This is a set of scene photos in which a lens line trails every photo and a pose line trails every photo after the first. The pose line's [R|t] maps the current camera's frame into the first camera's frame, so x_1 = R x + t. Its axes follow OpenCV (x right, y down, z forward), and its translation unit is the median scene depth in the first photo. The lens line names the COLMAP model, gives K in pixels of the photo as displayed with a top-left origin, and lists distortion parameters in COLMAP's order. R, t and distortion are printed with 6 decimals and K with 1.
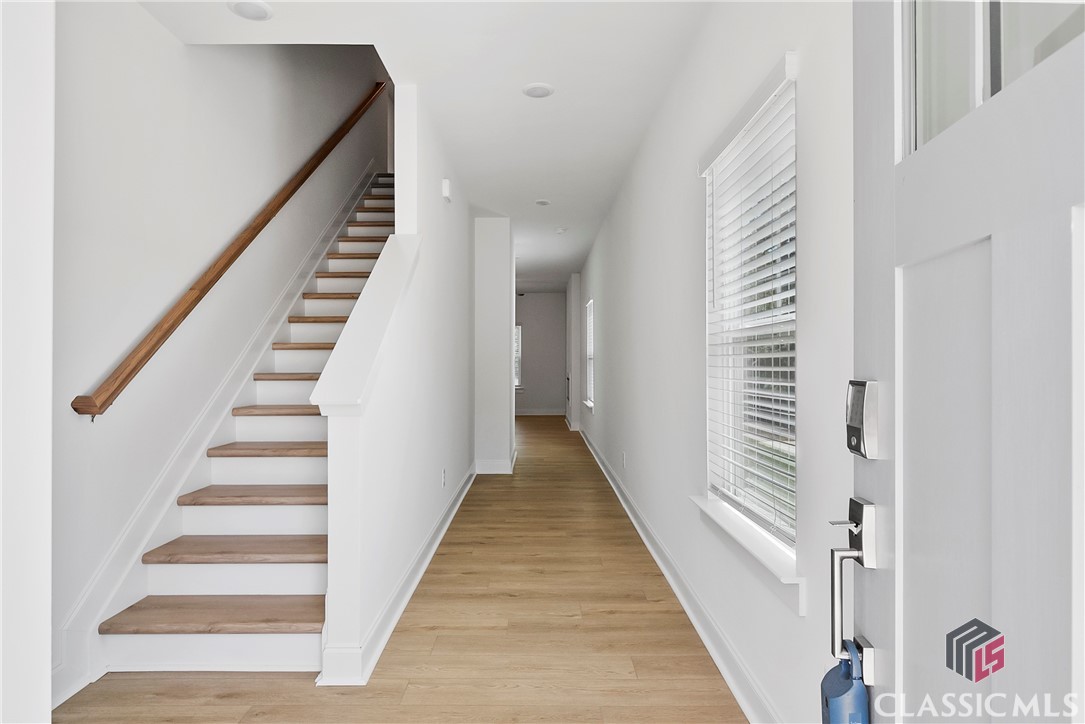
lens RADIAL K [[600.5, 0, 537.0], [0, 600.5, 360.4], [0, 0, 1]] dist [-0.000967, 0.000374]
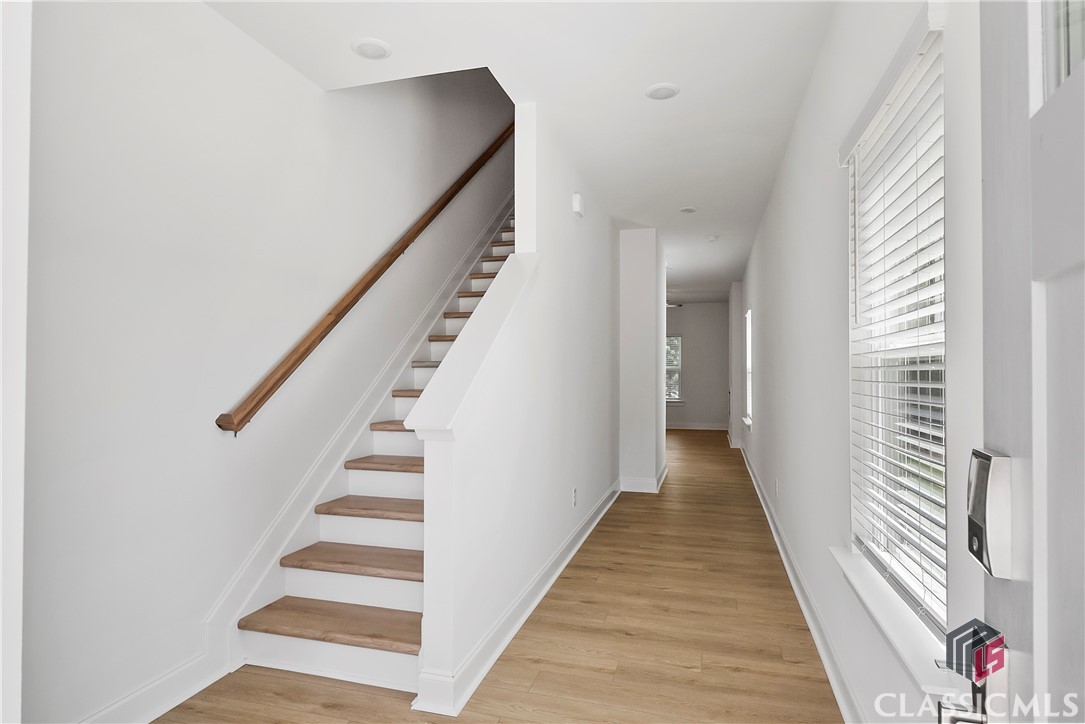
lens RADIAL K [[586.2, 0, 542.5], [0, 586.2, 362.0], [0, 0, 1]] dist [-0.000143, 0.000318]
pose [[0.959869, -0.001444, -0.280446, 0.089909], [-0.001915, 0.999930, -0.011704, -0.020000], [0.280444, 0.011772, 0.959798, 0.088166]]
